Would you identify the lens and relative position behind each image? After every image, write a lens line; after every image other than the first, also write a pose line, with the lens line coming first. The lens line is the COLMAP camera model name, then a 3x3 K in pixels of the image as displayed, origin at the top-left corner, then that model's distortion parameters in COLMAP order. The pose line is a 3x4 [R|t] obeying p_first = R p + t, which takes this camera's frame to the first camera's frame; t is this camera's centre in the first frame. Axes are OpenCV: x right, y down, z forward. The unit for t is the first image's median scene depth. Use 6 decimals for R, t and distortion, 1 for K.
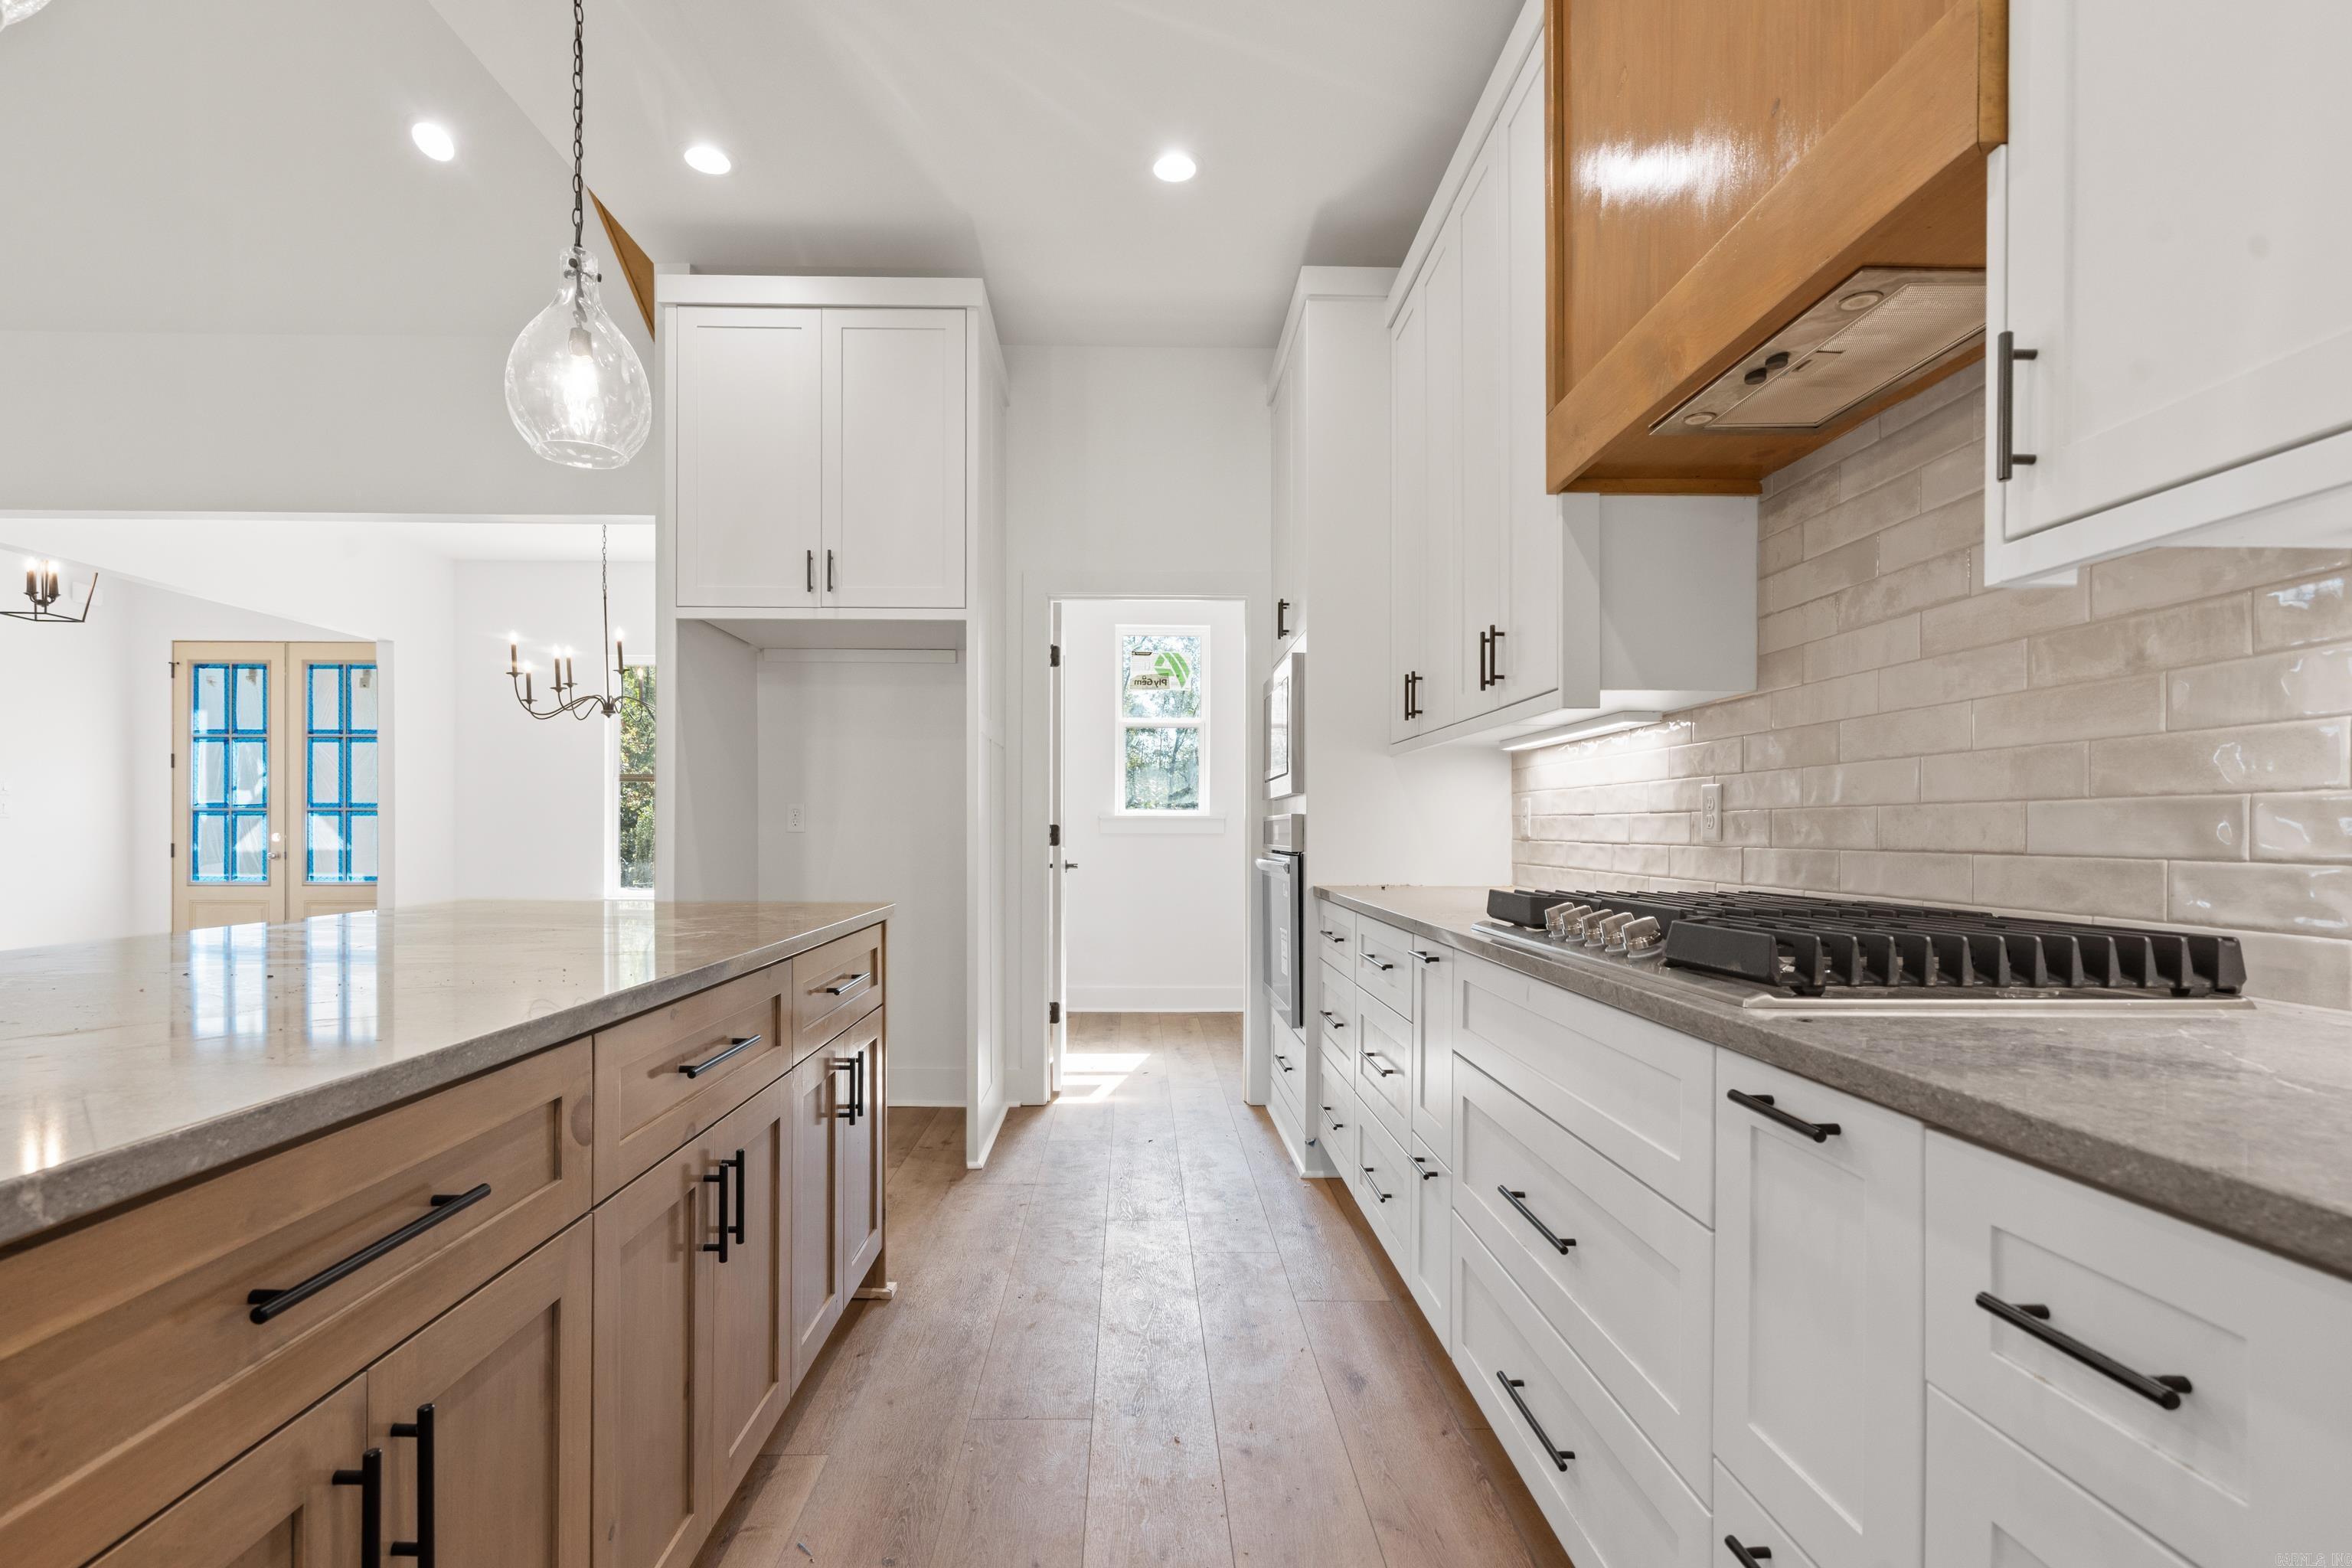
lens RADIAL K [[1080.6, 0, 1159.1], [0, 1080.6, 803.4], [0, 0, 1]] dist [-0.004037, -0.000032]
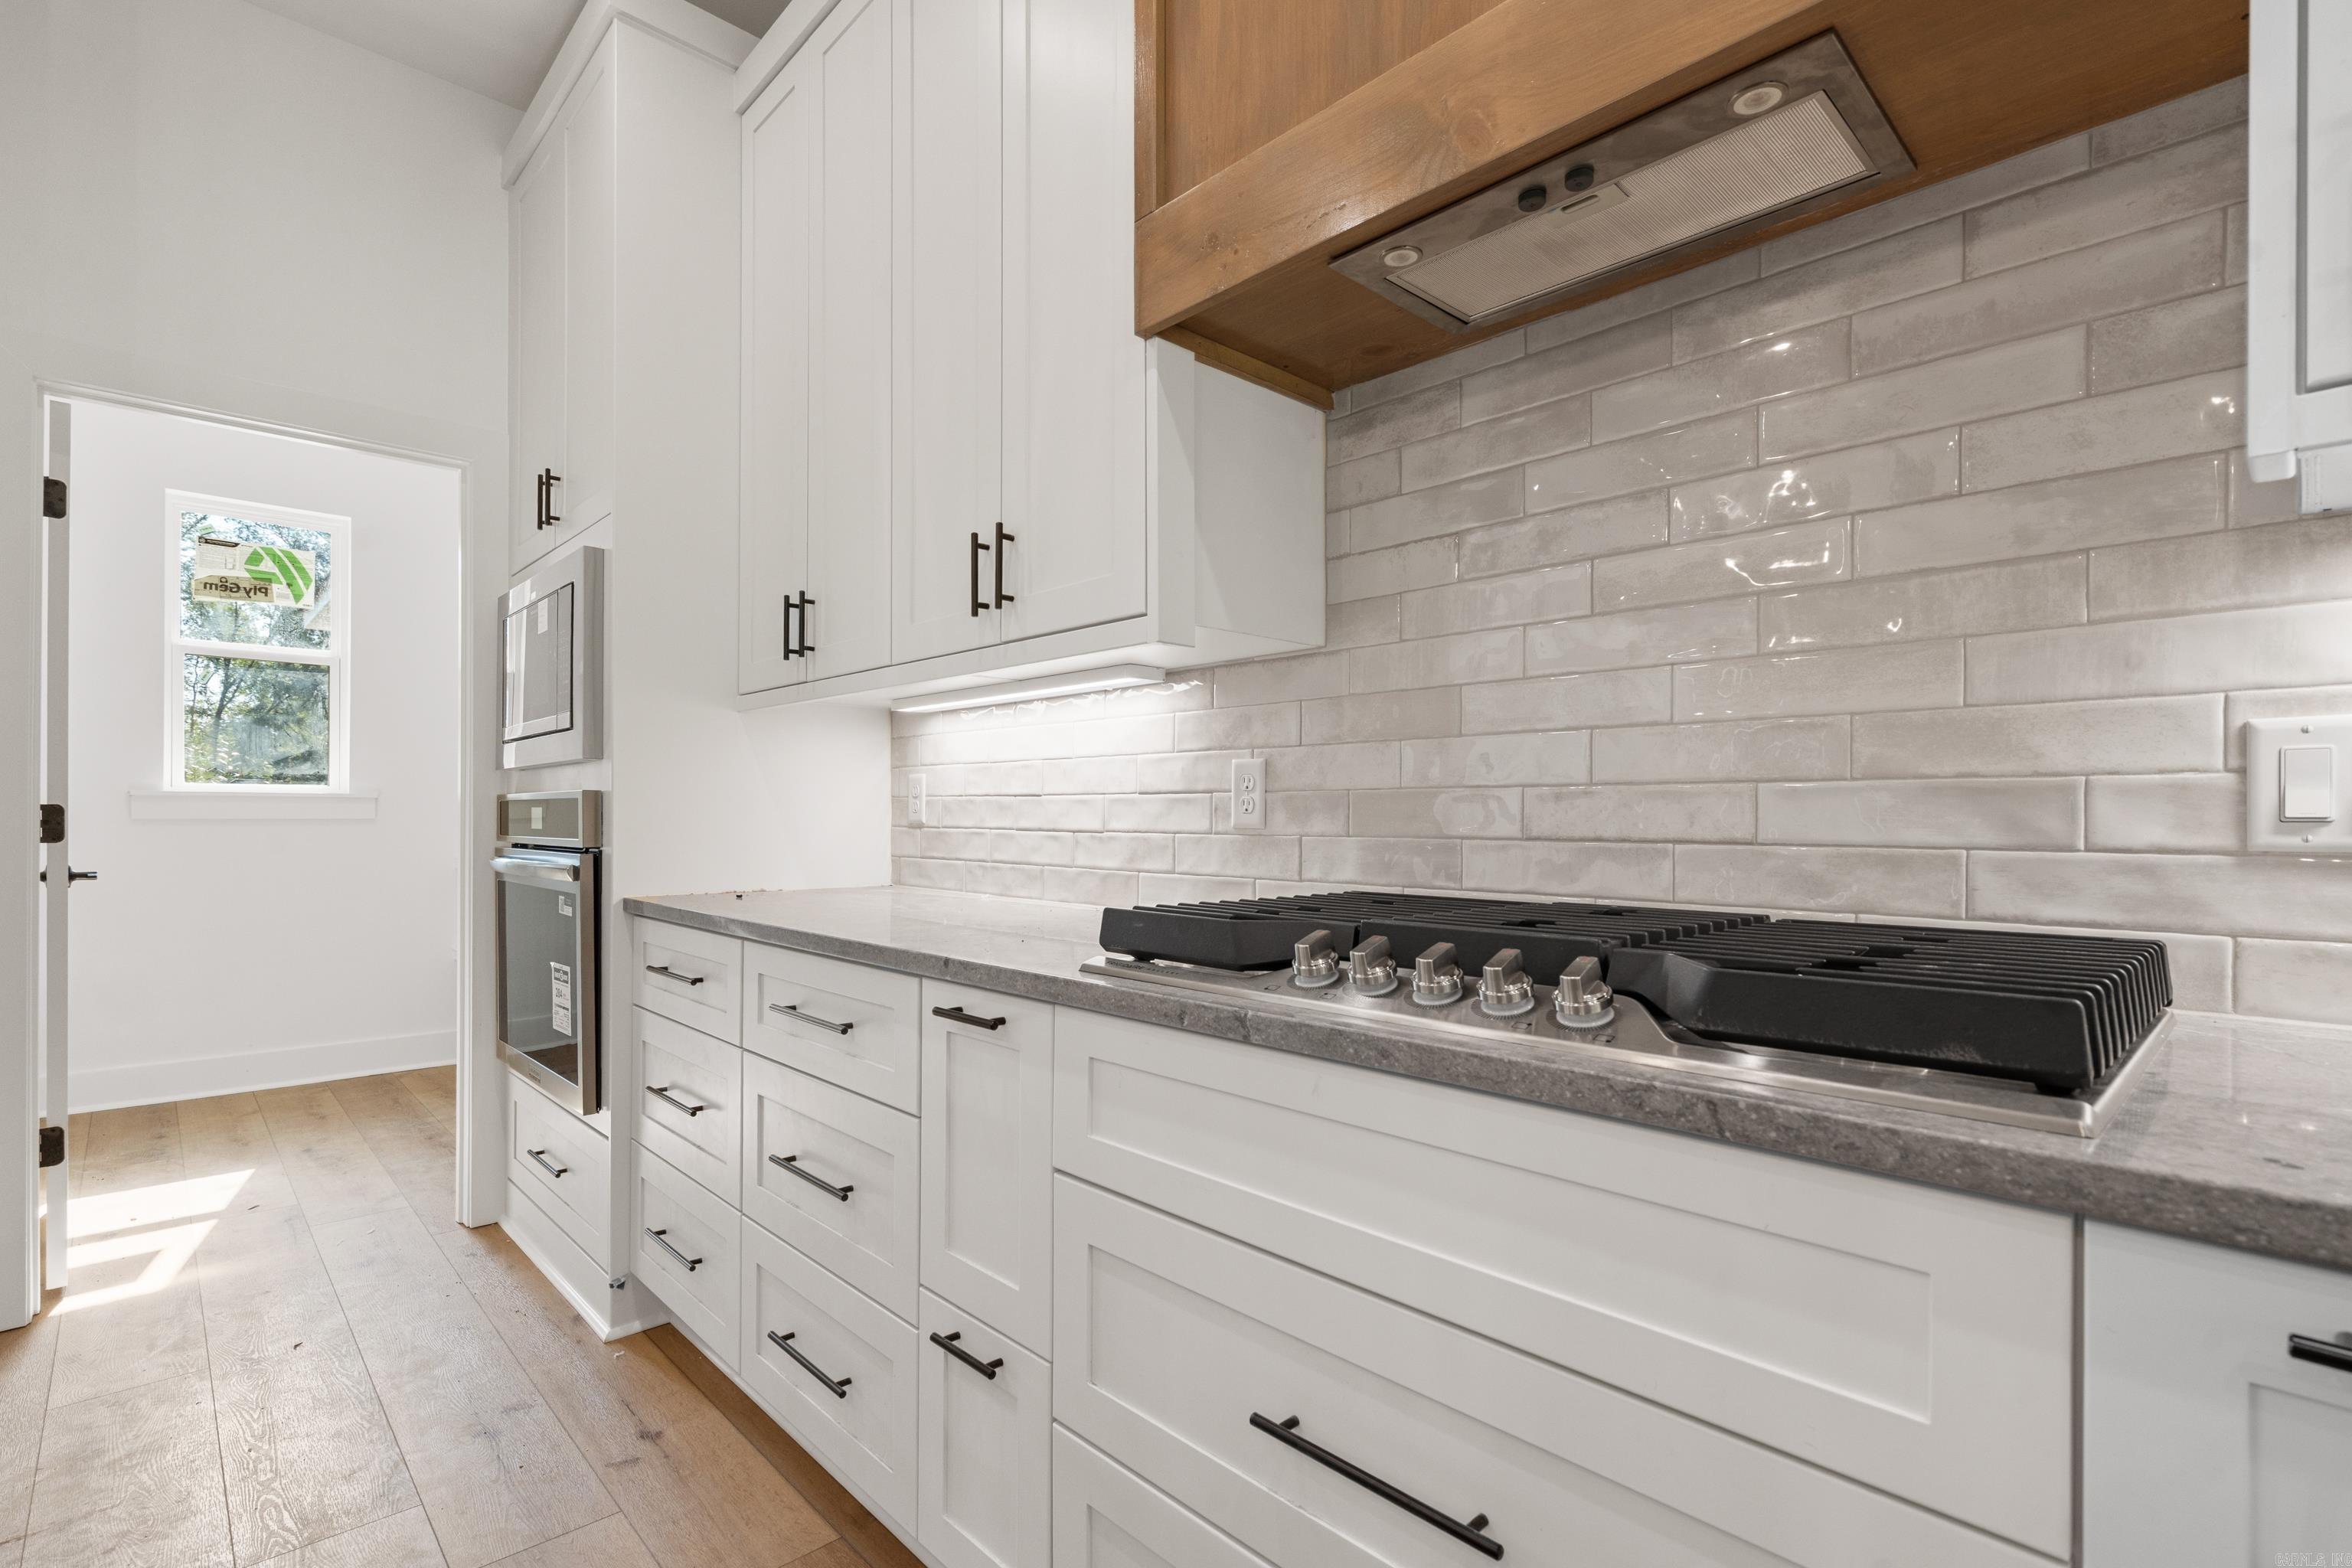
lens RADIAL K [[1080.6, 0, 1159.1], [0, 1080.6, 803.4], [0, 0, 1]] dist [-0.004037, -0.000032]
pose [[0.743587, 0.006277, 0.668610, -0.075619], [-0.016600, 0.999821, 0.009075, 0.008249], [-0.668433, -0.017847, 0.743558, 0.373892]]
